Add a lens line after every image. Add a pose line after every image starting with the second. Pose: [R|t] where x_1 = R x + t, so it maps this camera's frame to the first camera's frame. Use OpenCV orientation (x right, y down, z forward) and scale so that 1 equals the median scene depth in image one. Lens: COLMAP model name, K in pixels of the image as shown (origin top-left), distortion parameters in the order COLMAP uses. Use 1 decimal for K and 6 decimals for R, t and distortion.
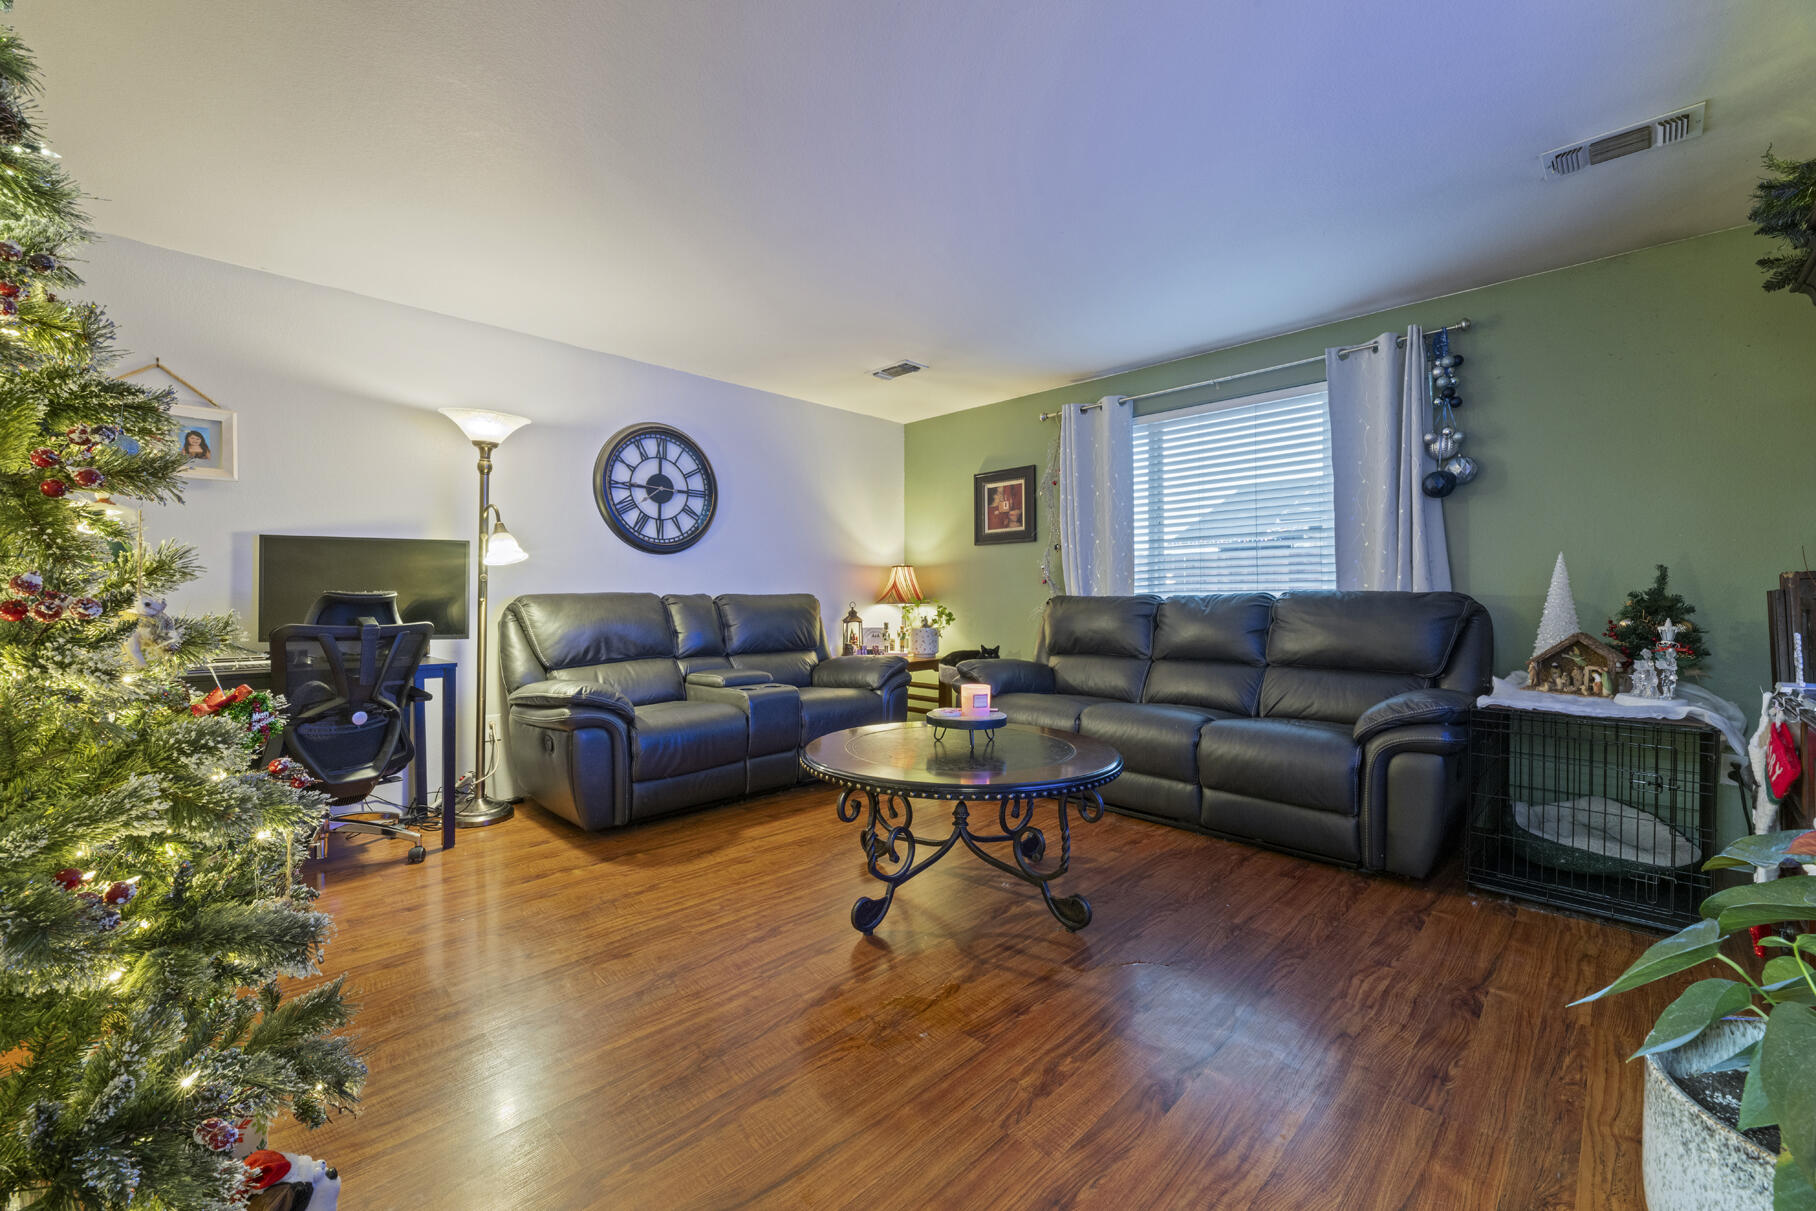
lens RADIAL K [[731.0, 0, 901.4], [0, 731.0, 602.7], [0, 0, 1]] dist [0.001828, -0.003062]
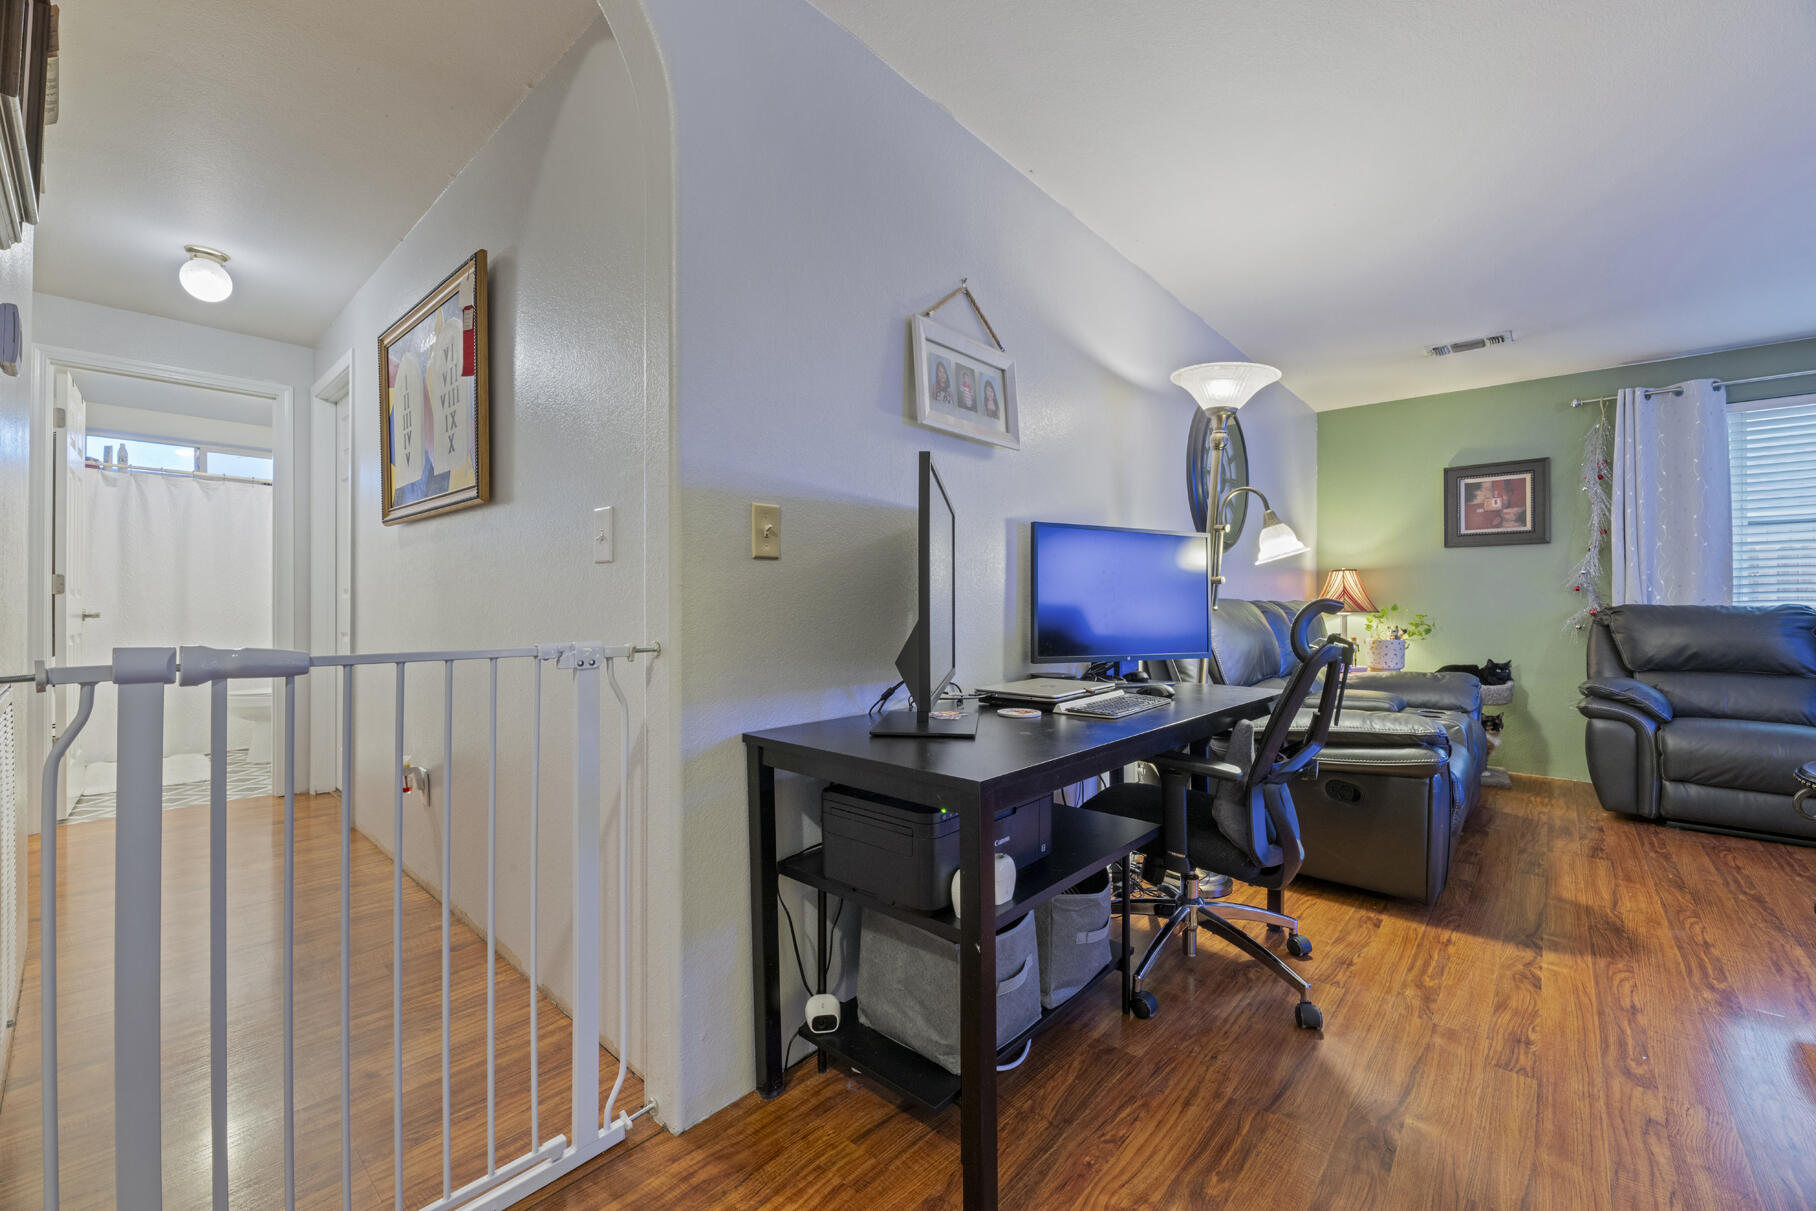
lens RADIAL K [[731.0, 0, 907.7], [0, 731.0, 603.8], [0, 0, 1]] dist [0.001828, -0.003062]
pose [[0.998419, 0.004401, 0.056031, -0.813792], [-0.004102, 0.999977, -0.005448, -0.002202], [-0.056054, 0.005209, 0.998414, 0.194815]]
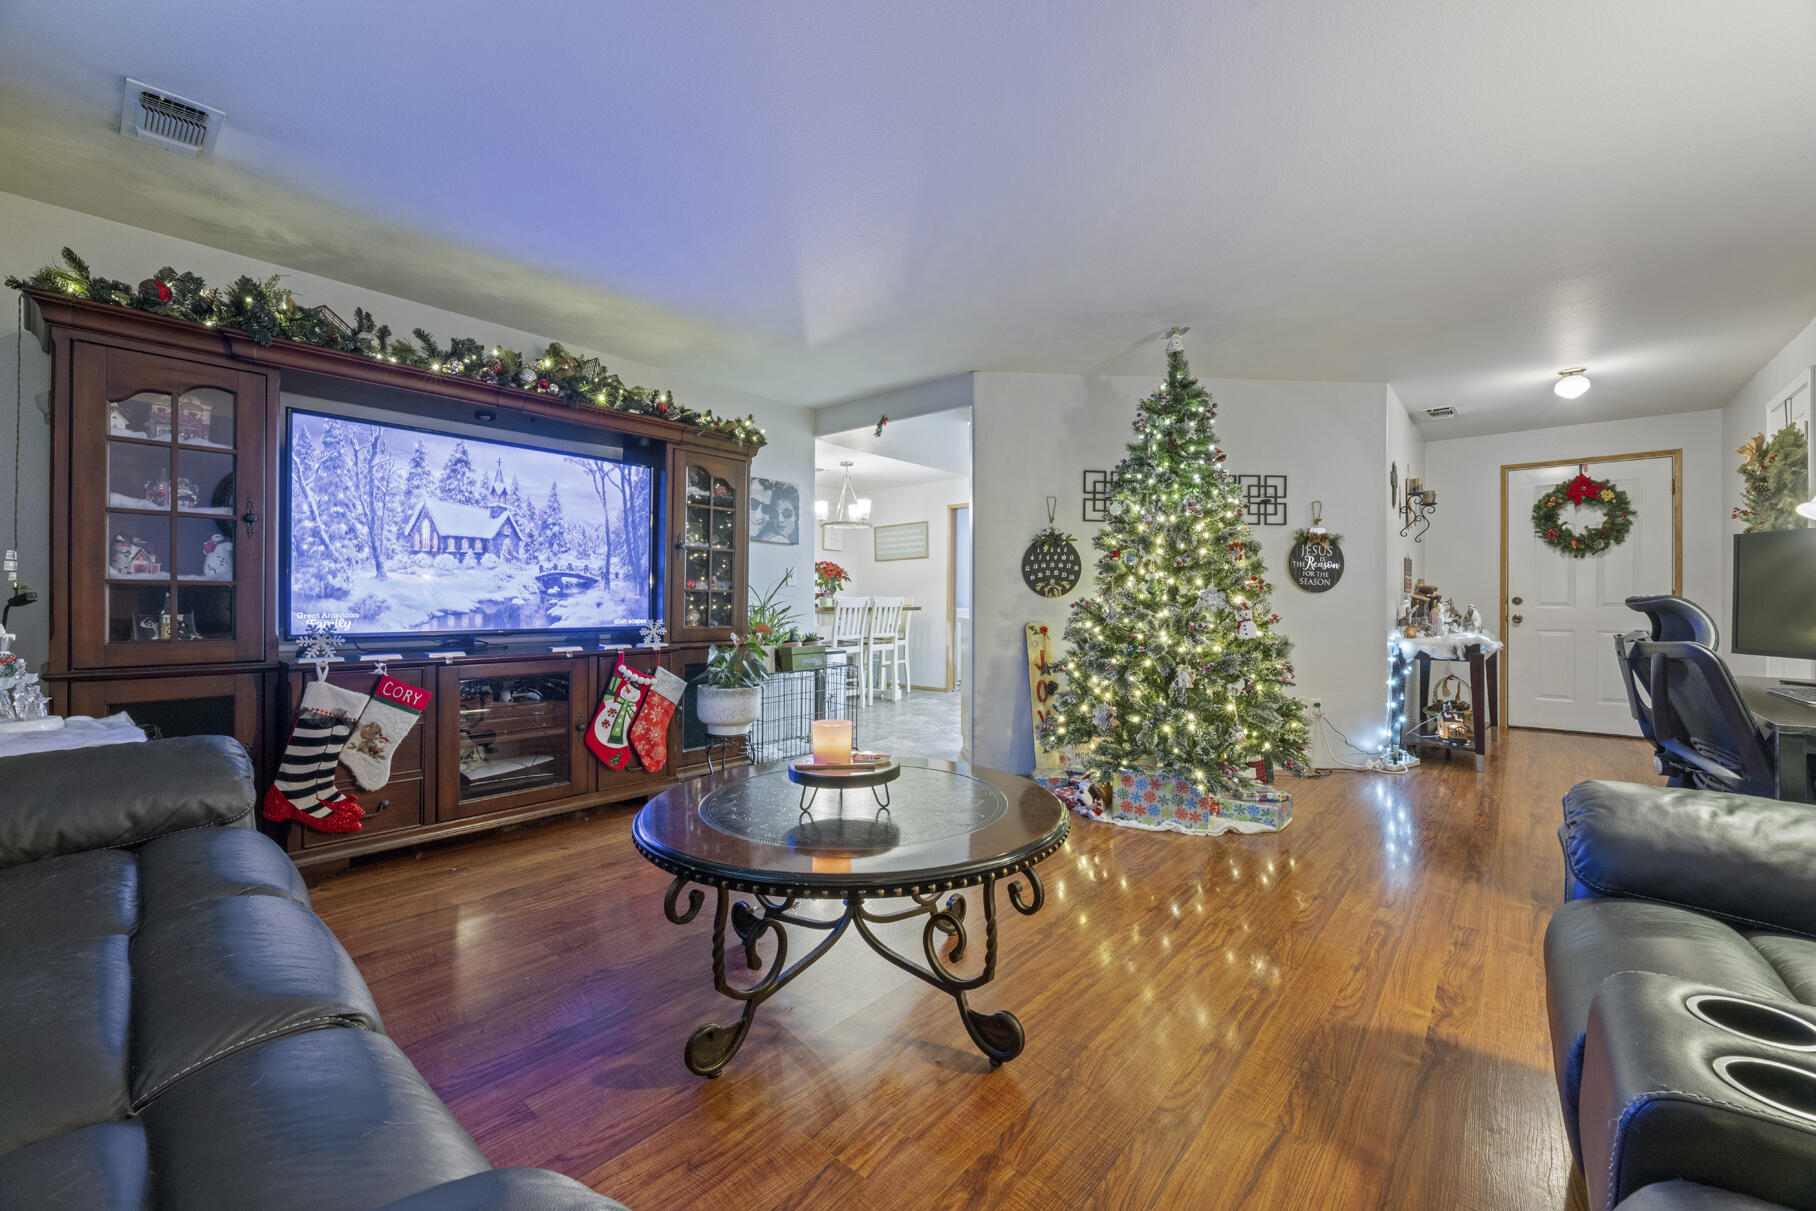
lens RADIAL K [[731.0, 0, 908.4], [0, 731.0, 600.9], [0, 0, 1]] dist [0.001828, -0.003062]
pose [[-0.996808, -0.003075, -0.079773, 0.056355], [-0.003235, 0.999993, 0.001879, -0.005348], [0.079767, 0.002131, -0.996811, 1.146711]]
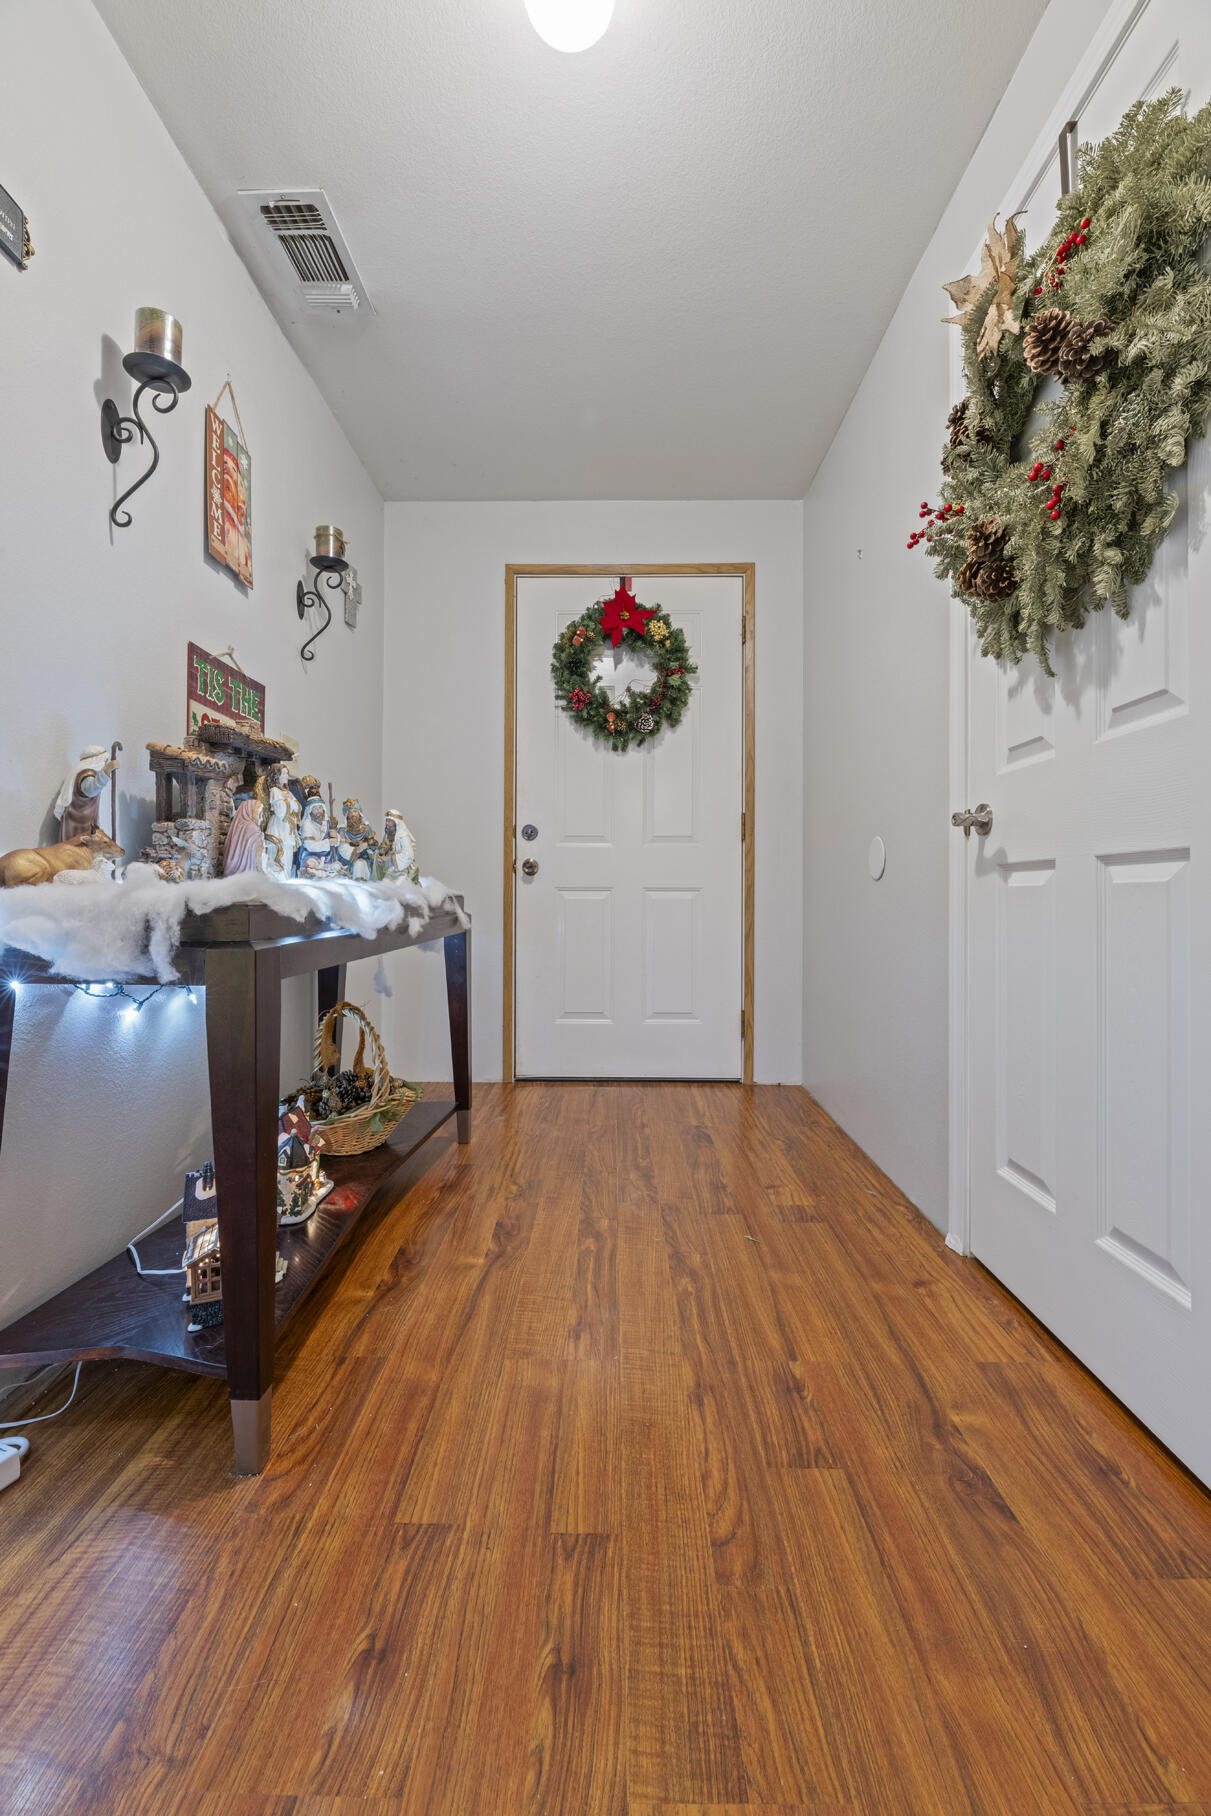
lens RADIAL K [[731.0, 0, 597.1], [0, 731.0, 898.5], [0, 0, 1]] dist [0.001828, -0.003062]
pose [[-0.718138, 0.003921, -0.695889, -0.060781], [-0.005735, 0.999917, 0.011552, 0.002587], [0.695877, 0.012287, -0.718056, 1.041279]]
